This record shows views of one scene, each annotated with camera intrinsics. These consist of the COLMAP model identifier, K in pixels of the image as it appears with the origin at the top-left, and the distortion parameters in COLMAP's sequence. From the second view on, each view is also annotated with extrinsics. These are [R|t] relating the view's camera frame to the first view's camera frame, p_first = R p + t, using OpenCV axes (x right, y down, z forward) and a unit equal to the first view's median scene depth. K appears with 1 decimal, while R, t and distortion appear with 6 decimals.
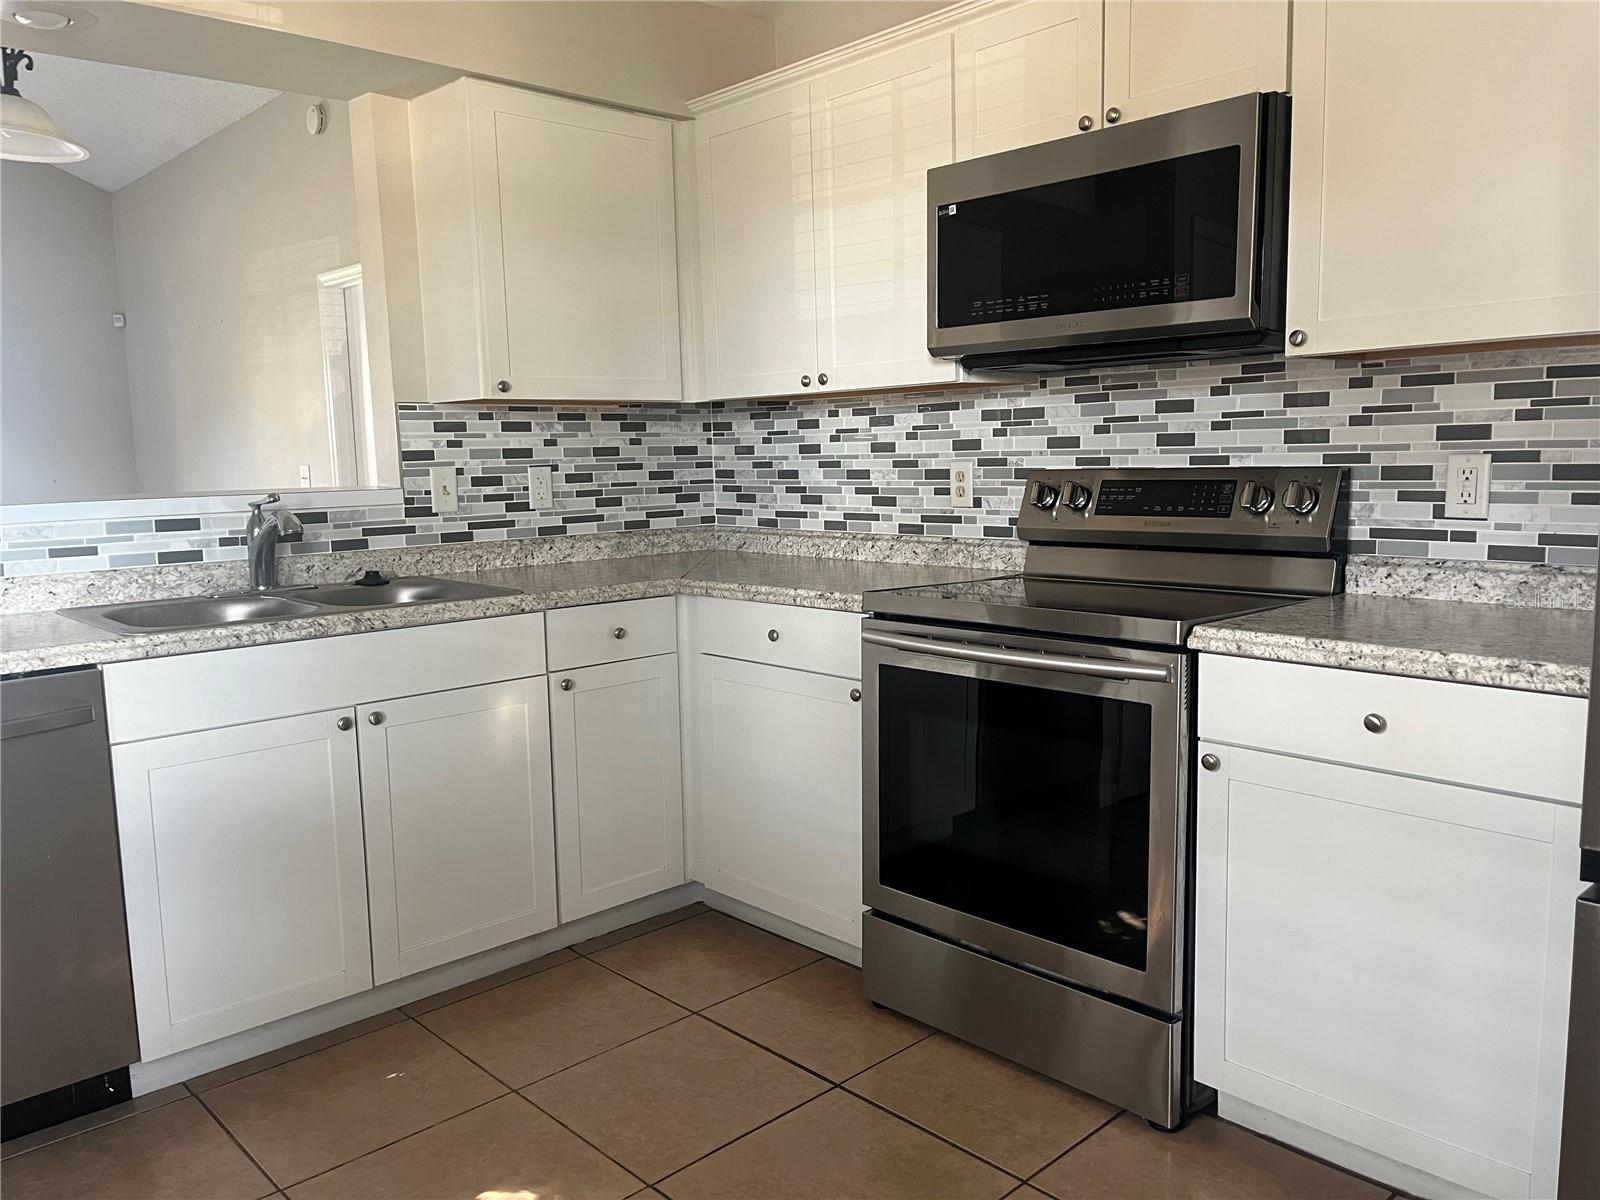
lens RADIAL K [[1215.1, 0, 809.5], [0, 1215.1, 603.2], [0, 0, 1]] dist [0.069576, -0.084844]
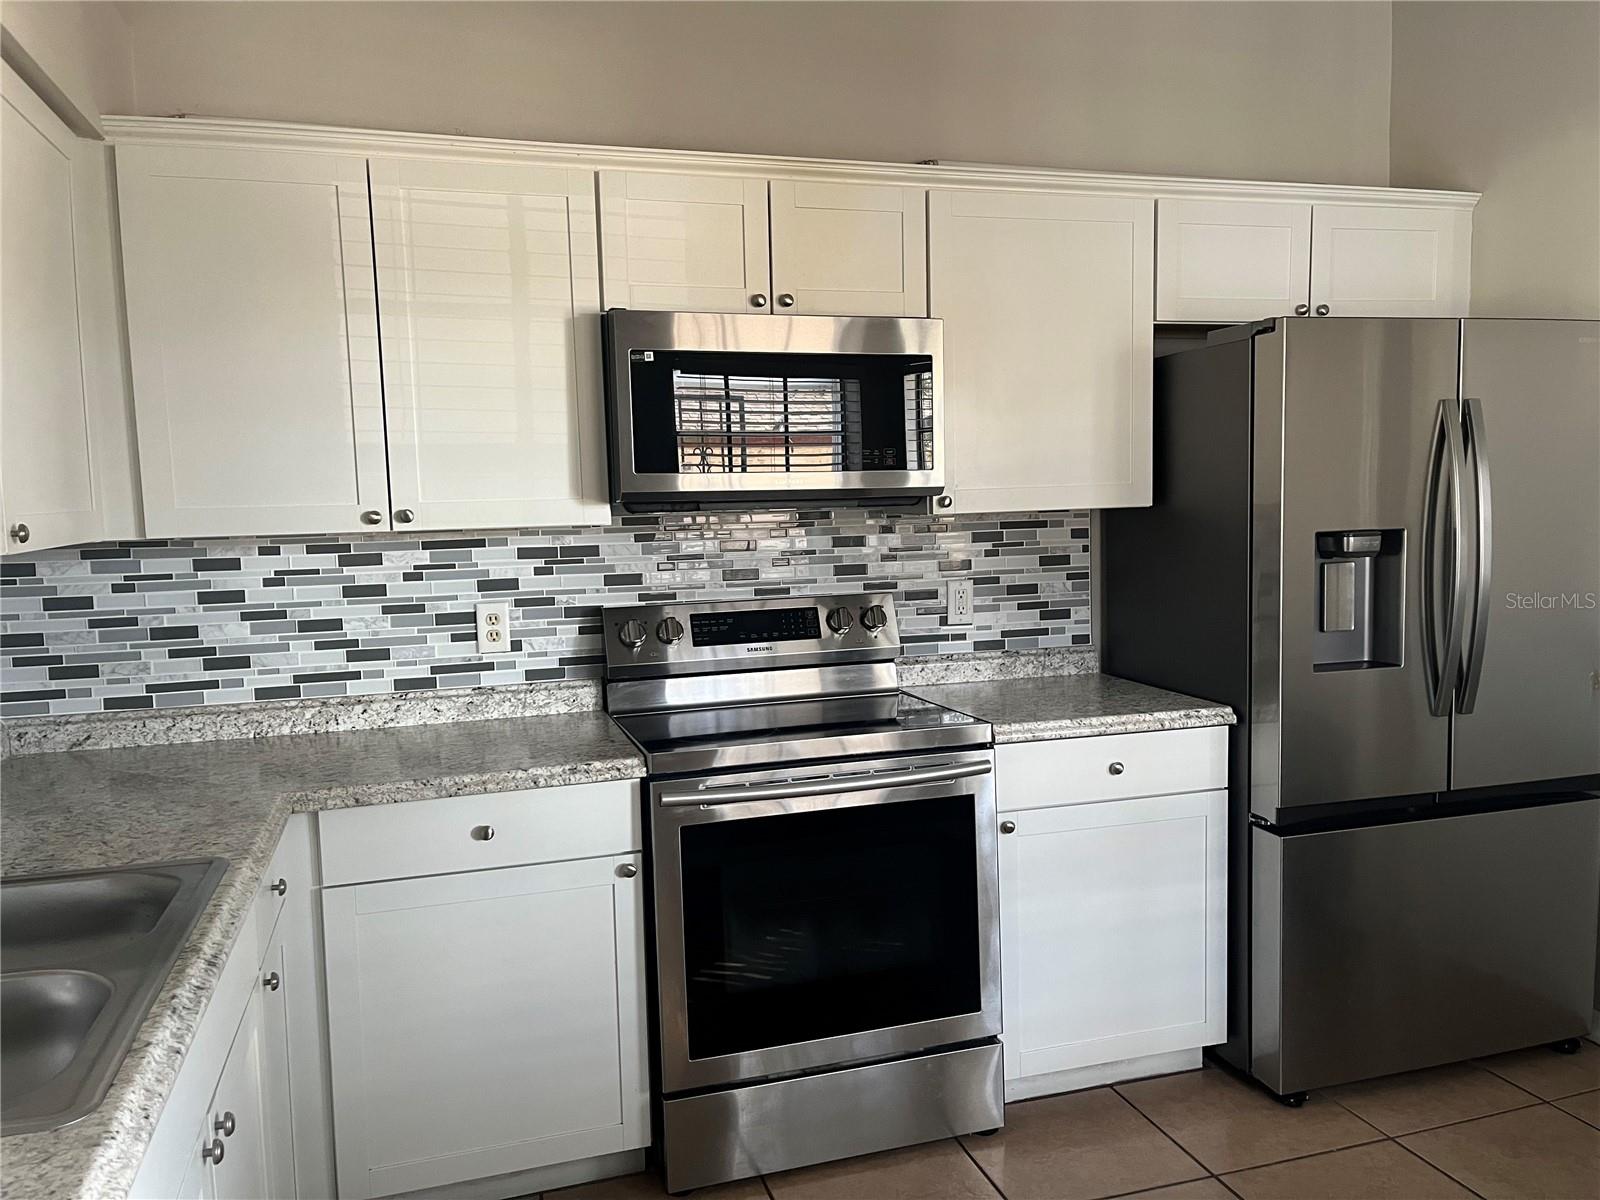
lens RADIAL K [[1215.5, 0, 807.9], [0, 1215.5, 613.9], [0, 0, 1]] dist [0.076758, -0.098085]
pose [[0.438056, -0.076281, 0.895705, -0.659504], [0.127727, 0.991566, 0.021978, -0.109057], [-0.889827, 0.104778, 0.444104, 0.425302]]
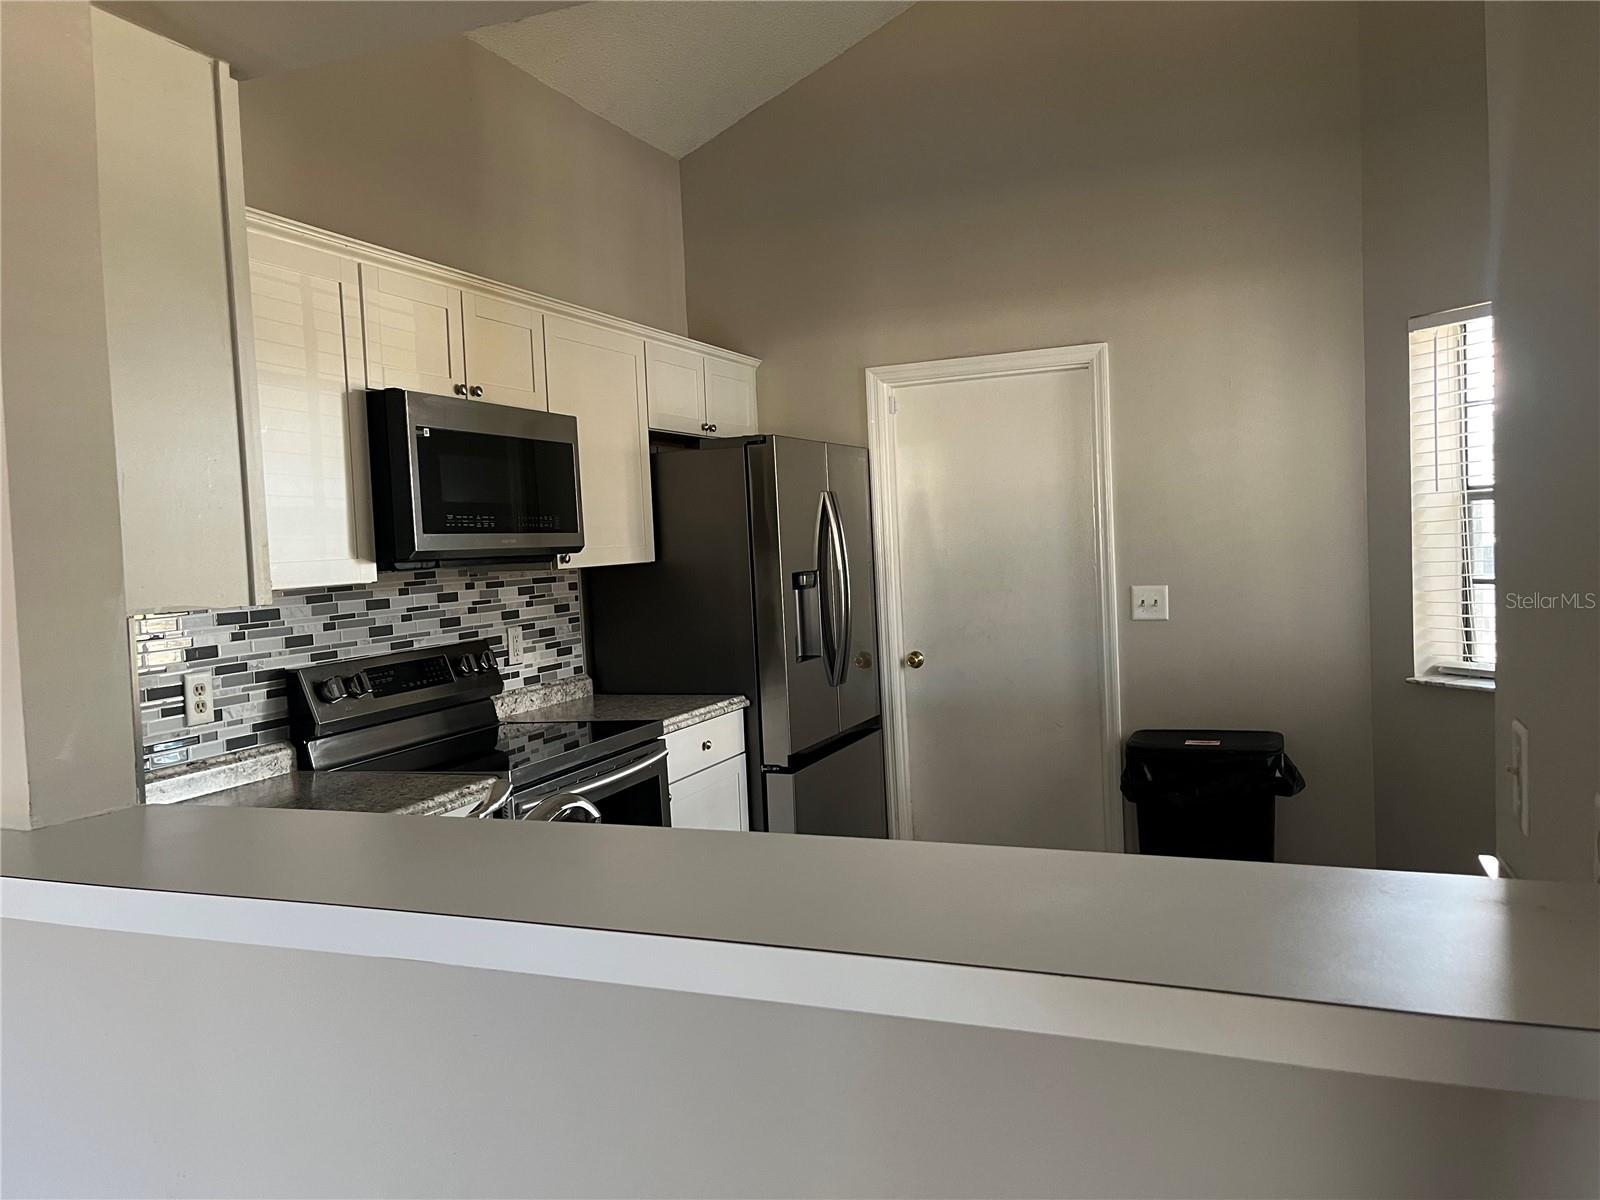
lens RADIAL K [[1221.3, 0, 805.1], [0, 1221.3, 609.7], [0, 0, 1]] dist [0.102434, -0.135366]
pose [[-0.423983, -0.009590, 0.905619, -0.962330], [0.169832, 0.981364, 0.089903, -0.185299], [-0.889604, 0.191921, -0.414453, 1.080967]]
